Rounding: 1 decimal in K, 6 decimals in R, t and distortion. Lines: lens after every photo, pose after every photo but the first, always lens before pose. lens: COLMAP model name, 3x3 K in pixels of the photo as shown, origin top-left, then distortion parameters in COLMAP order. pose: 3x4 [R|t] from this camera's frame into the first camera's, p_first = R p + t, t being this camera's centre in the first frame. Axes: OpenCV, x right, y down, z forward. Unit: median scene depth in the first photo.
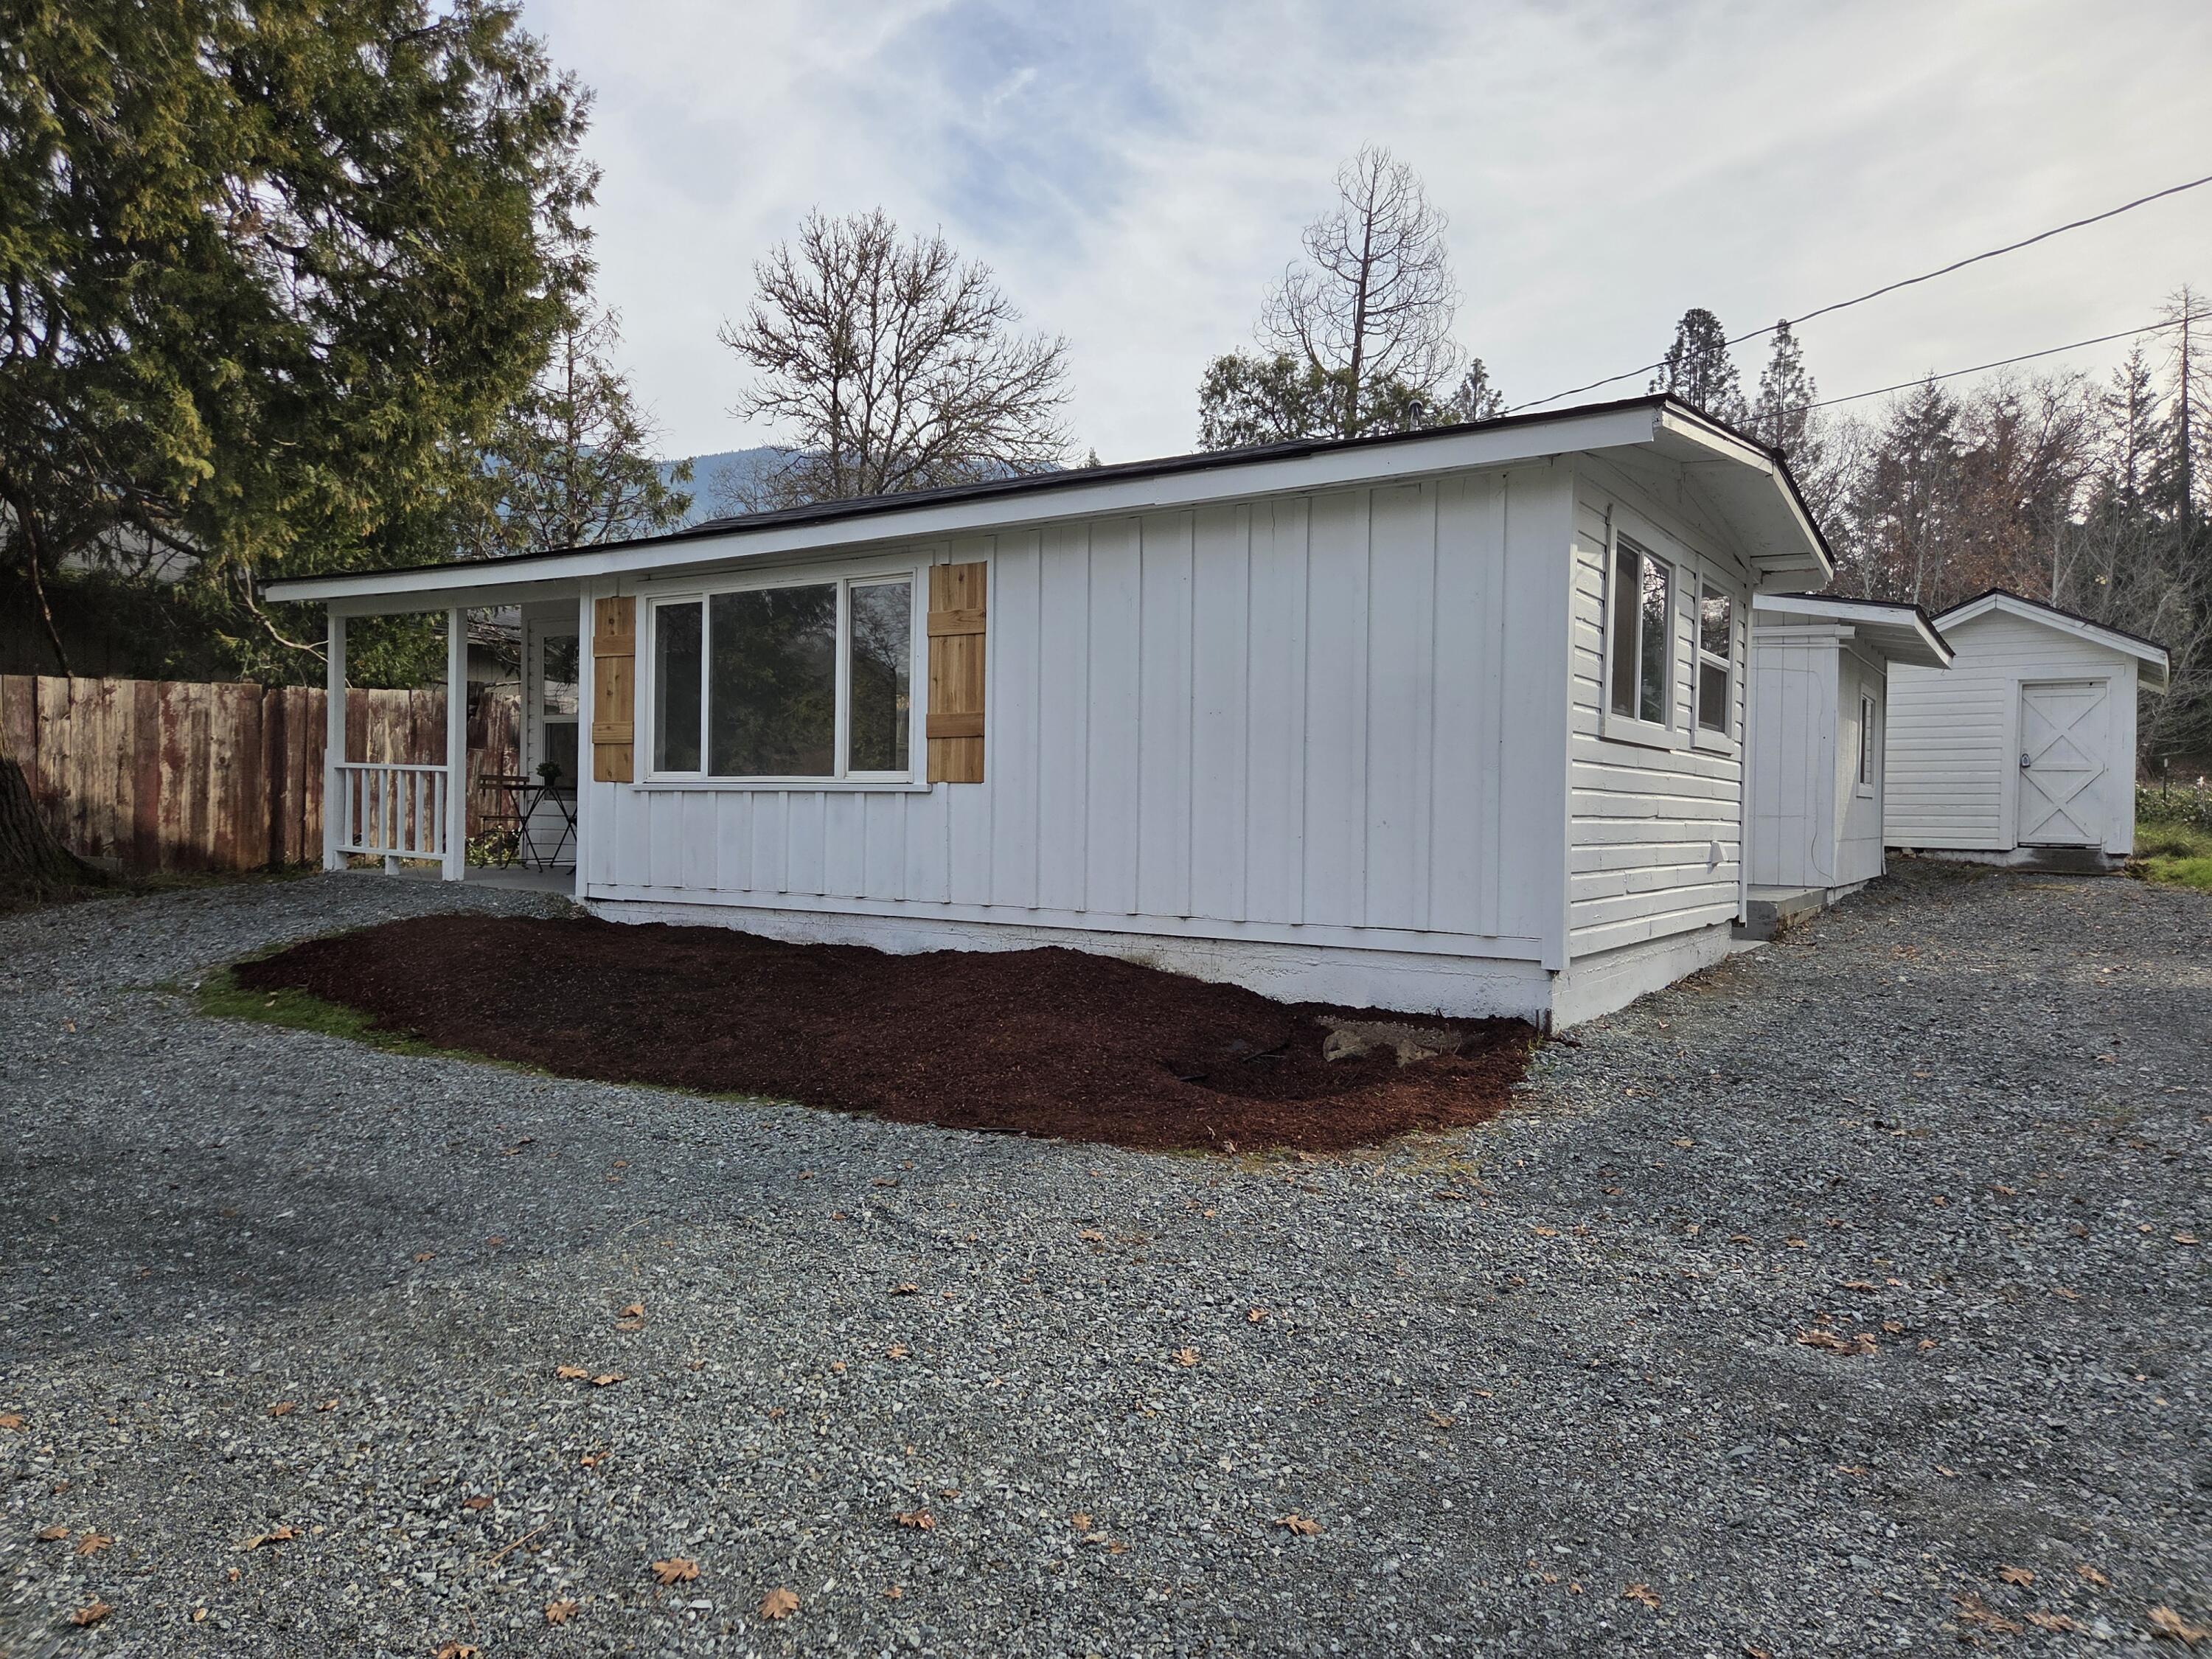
lens RADIAL K [[1479.7, 0, 1106.0], [0, 1479.7, 829.5], [0, 0, 1]] dist [0.057540, -0.001734]
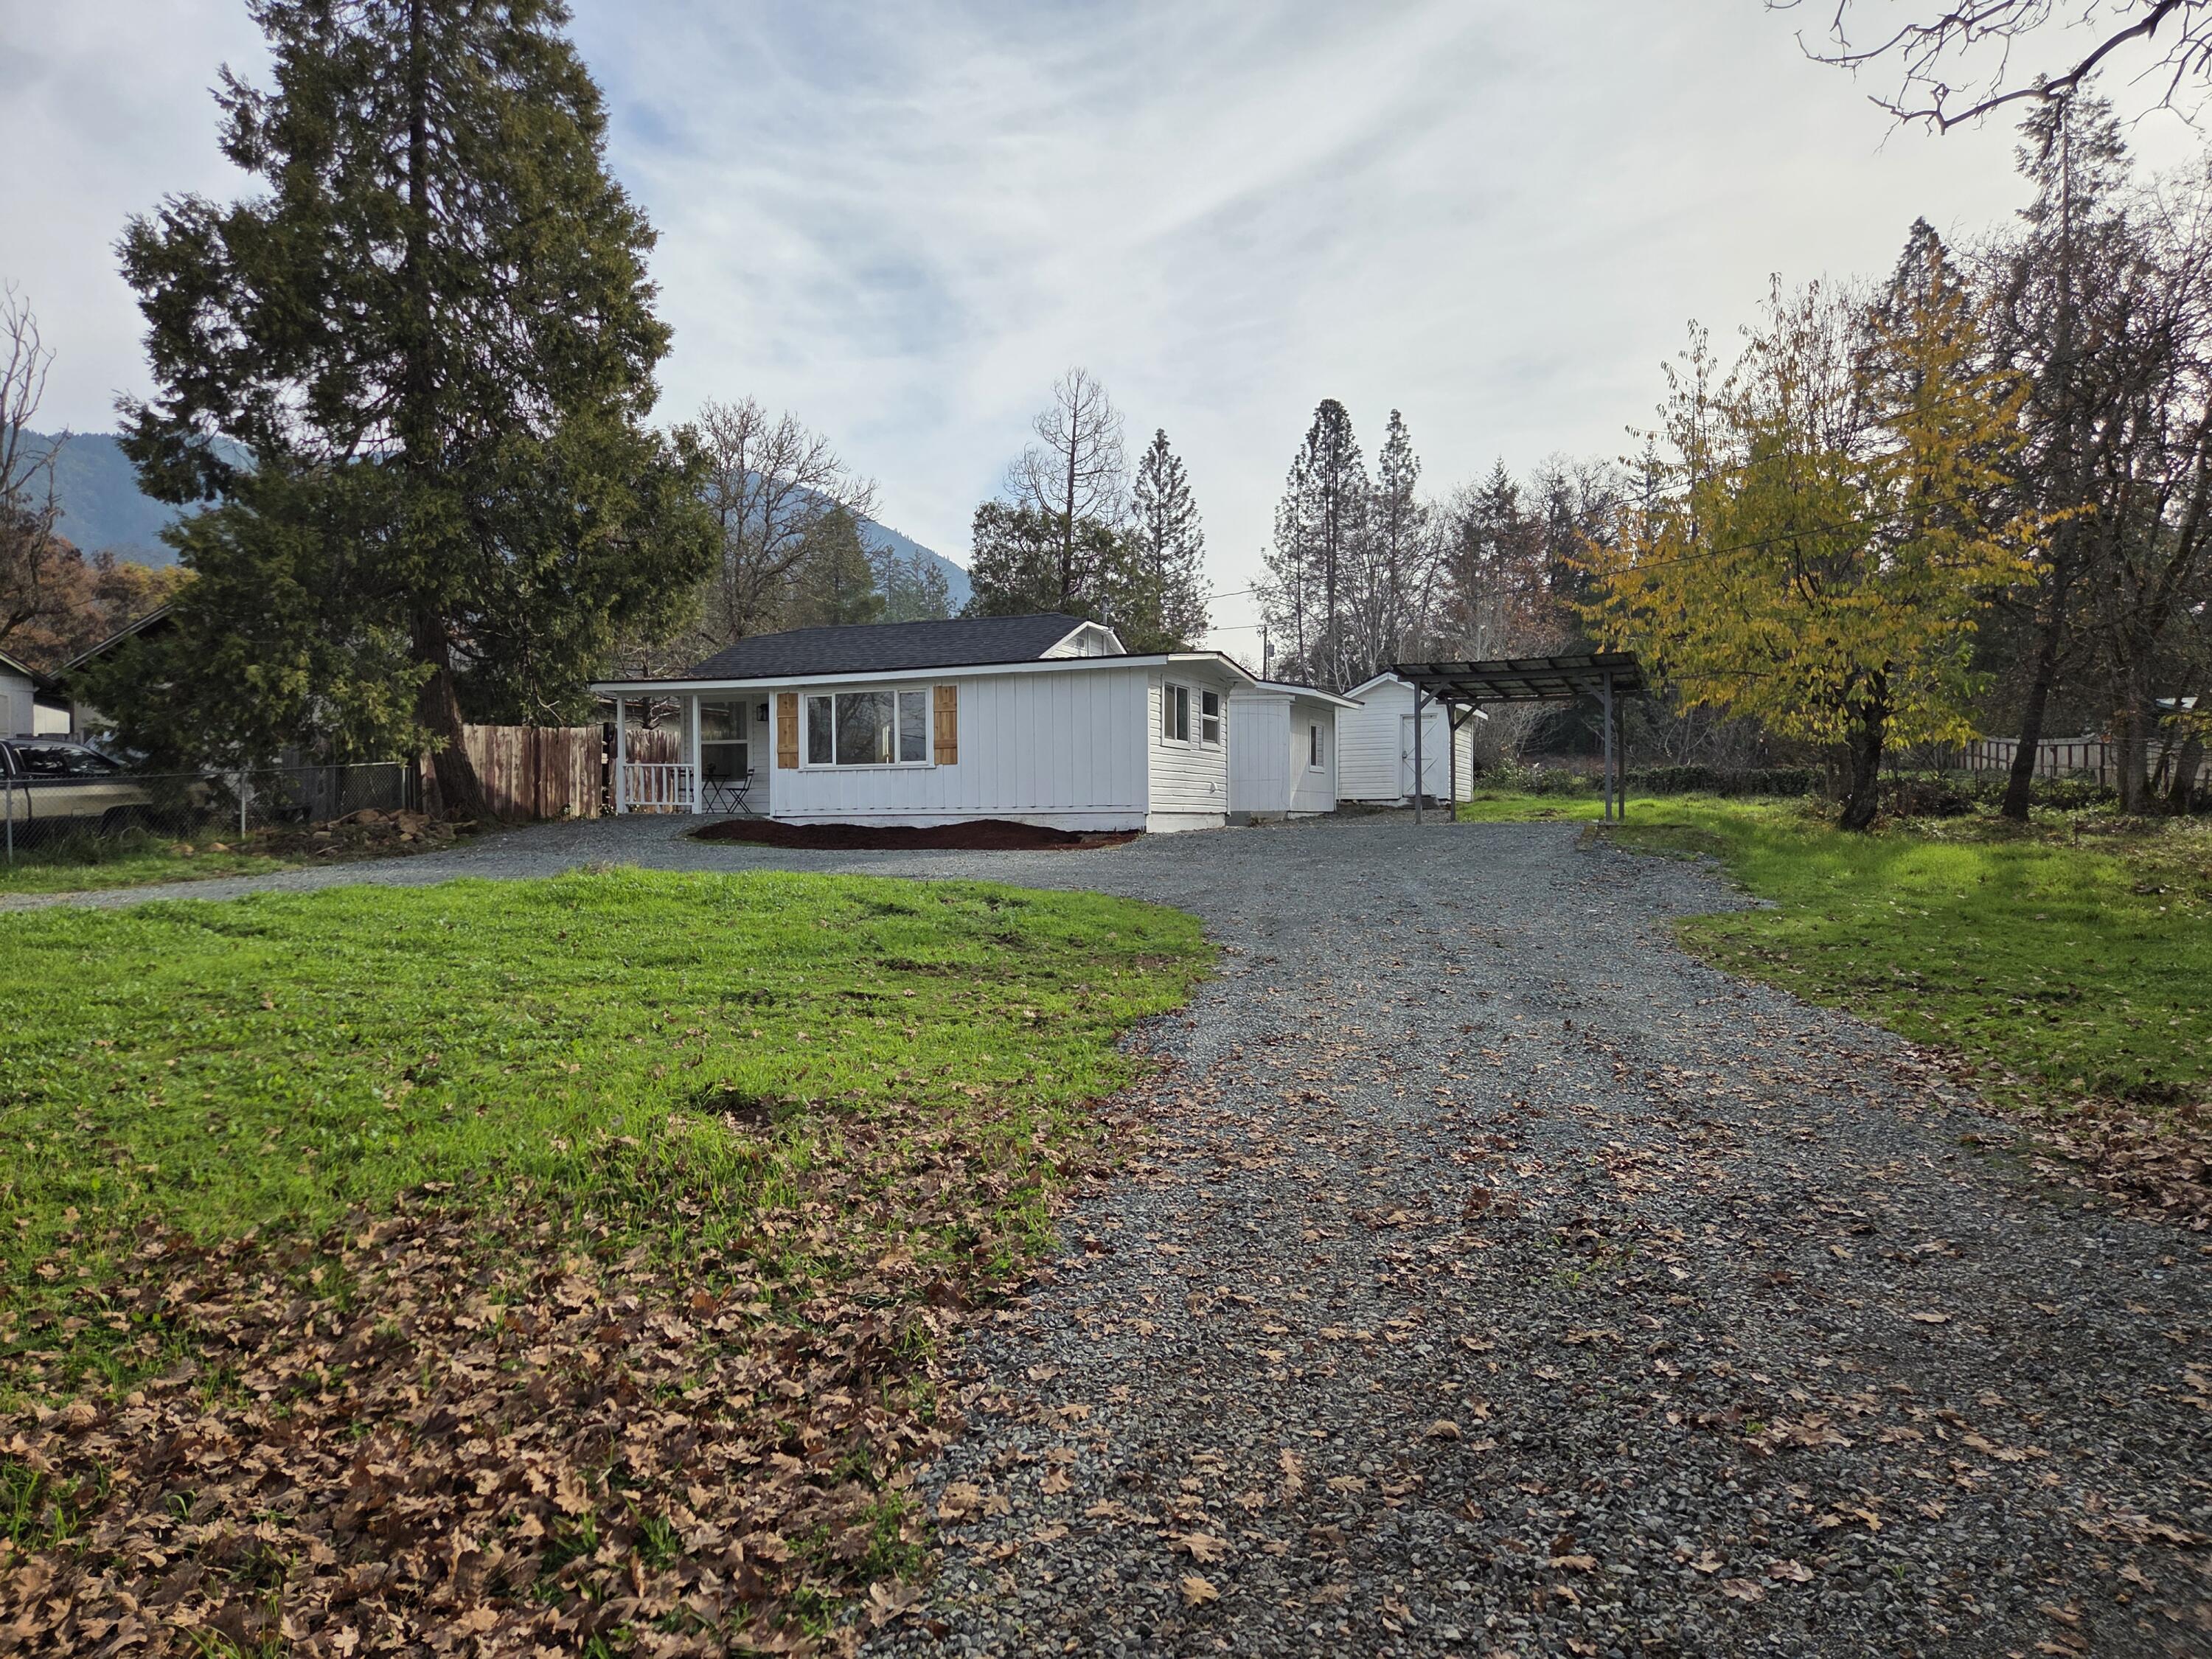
lens RADIAL K [[1484.2, 0, 1065.1], [0, 1484.2, 841.5], [0, 0, 1]] dist [0.066277, 0.000125]
pose [[0.986016, -0.023776, 0.164947, -0.101721], [0.023735, 0.999716, 0.002223, 0.033321], [-0.164953, 0.001723, 0.986300, -0.532321]]
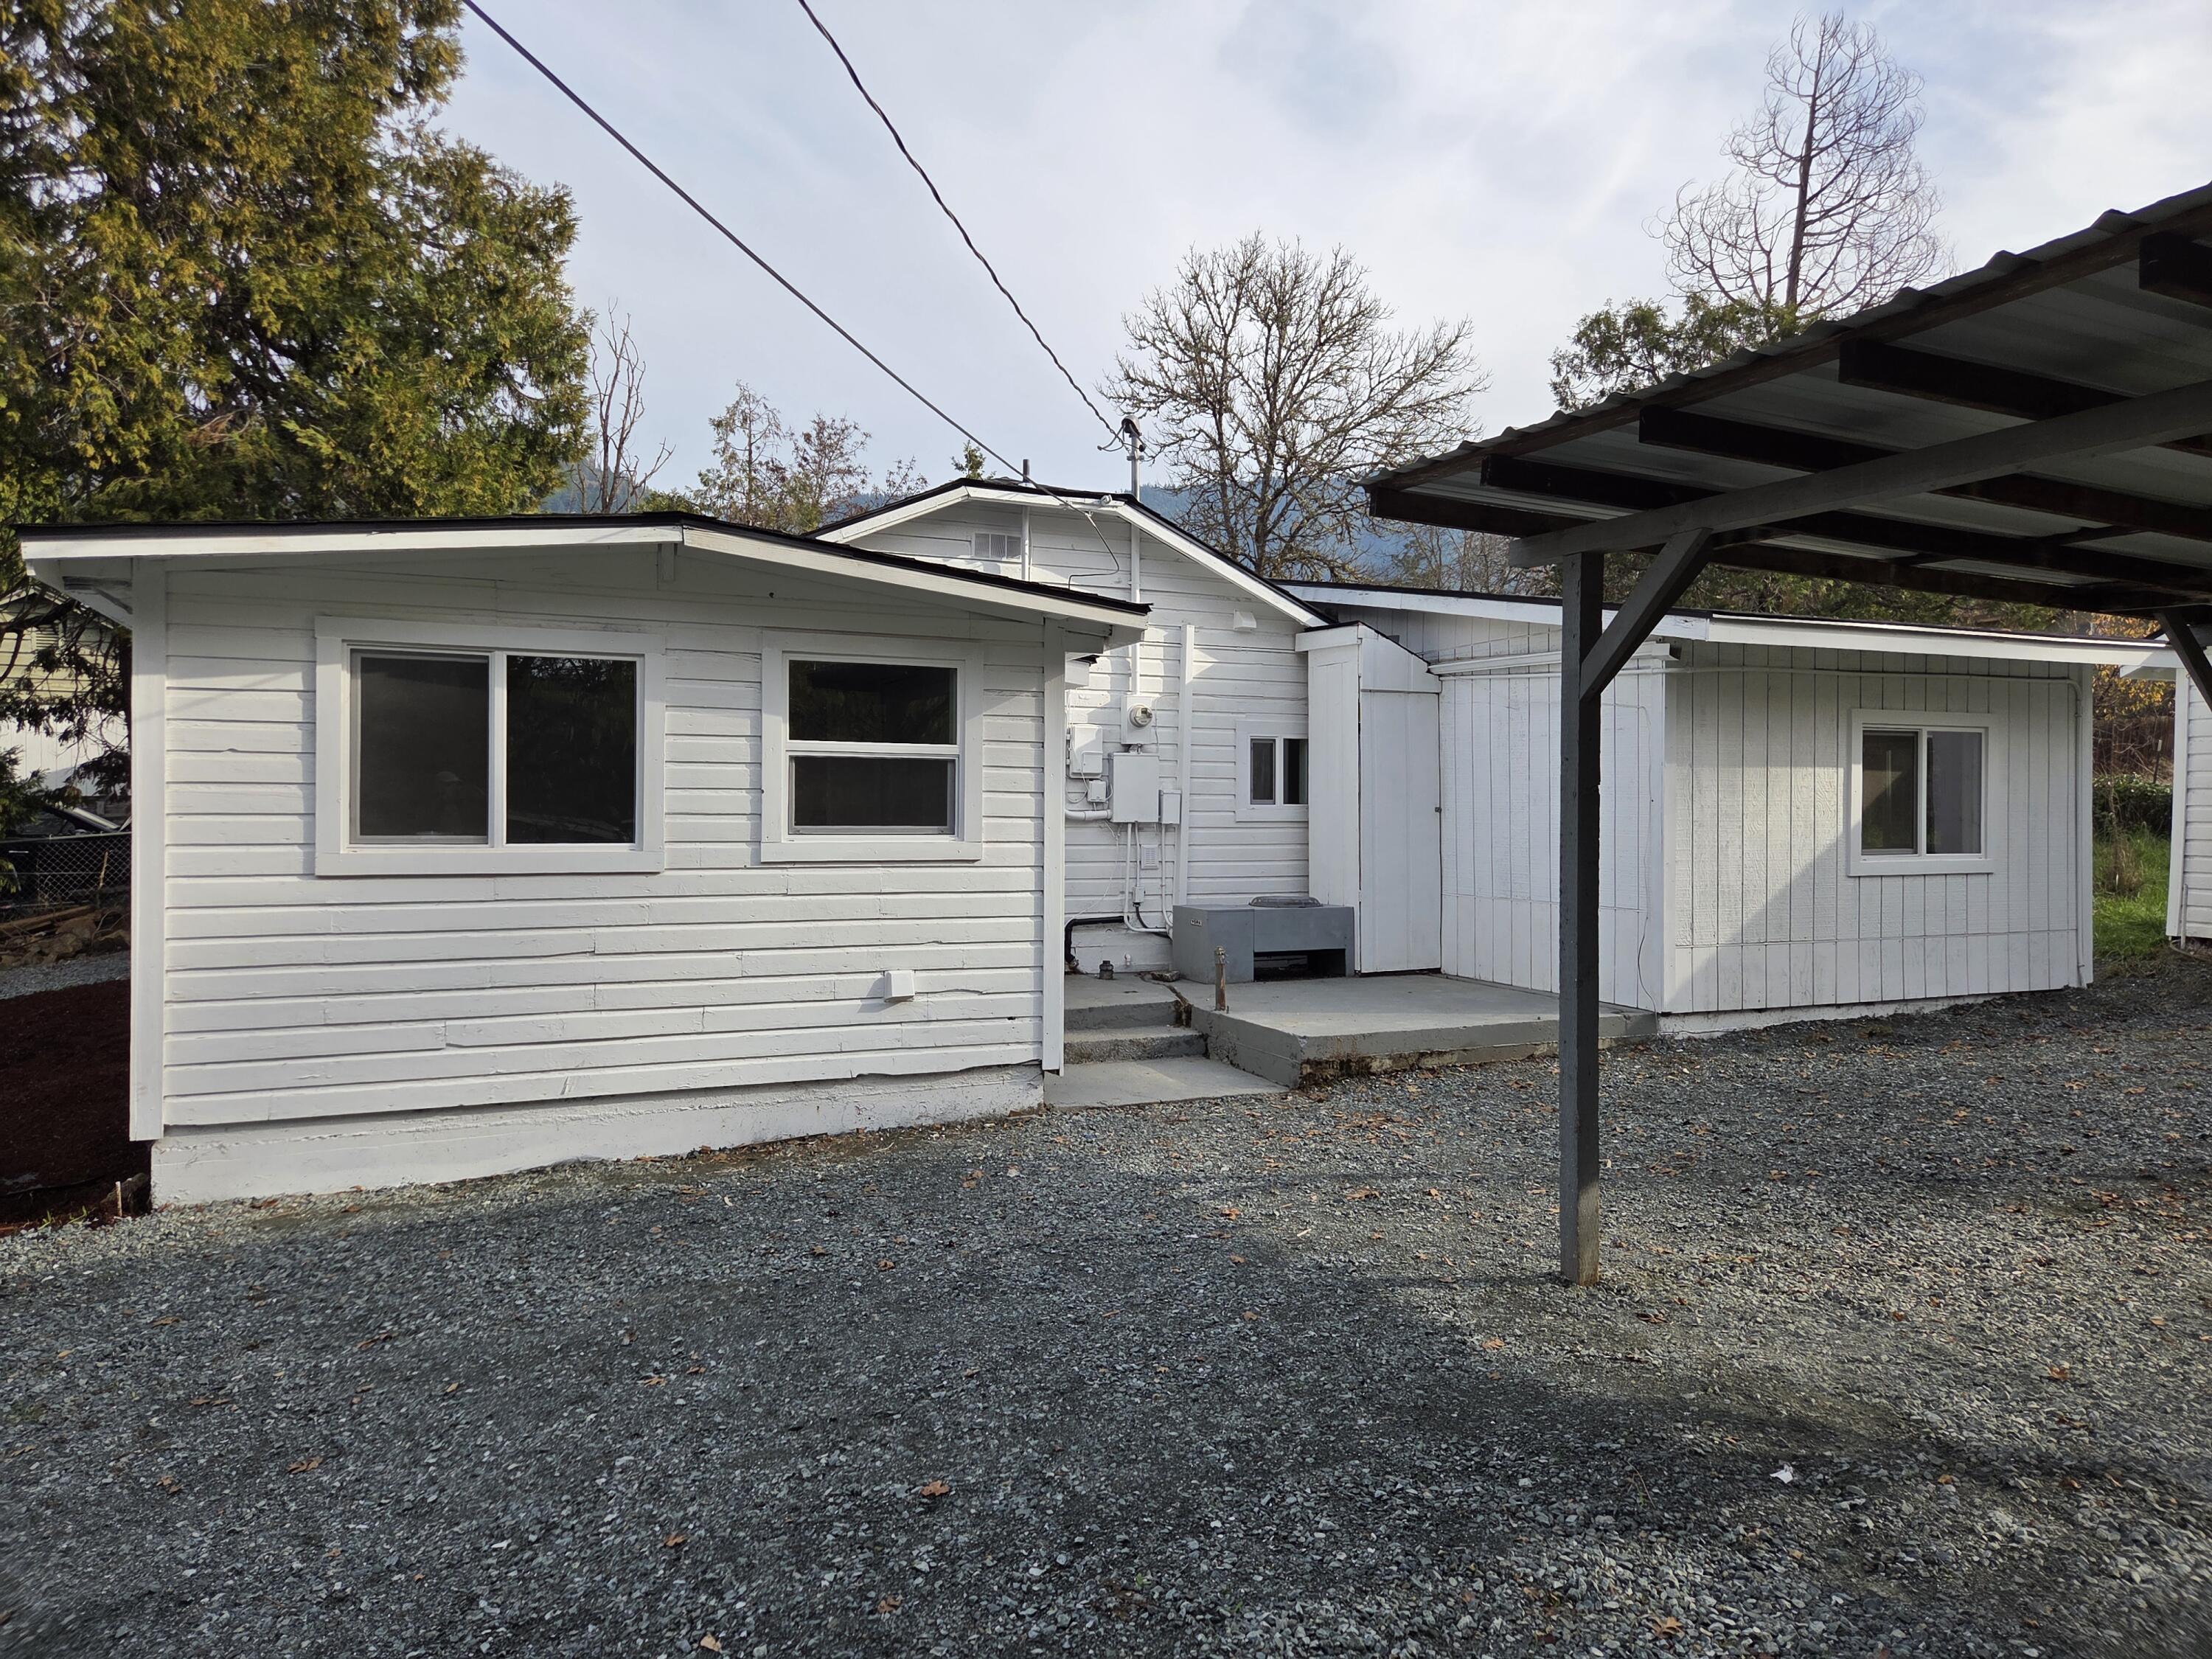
lens RADIAL K [[1484.3, 0, 1106.0], [0, 1484.3, 829.5], [0, 0, 1]] dist [0.009183, 0.001600]
pose [[0.837008, -0.005125, -0.547167, 0.261069], [0.002975, 0.999984, -0.004815, -0.018409], [0.547183, 0.002402, 0.837010, 0.119189]]
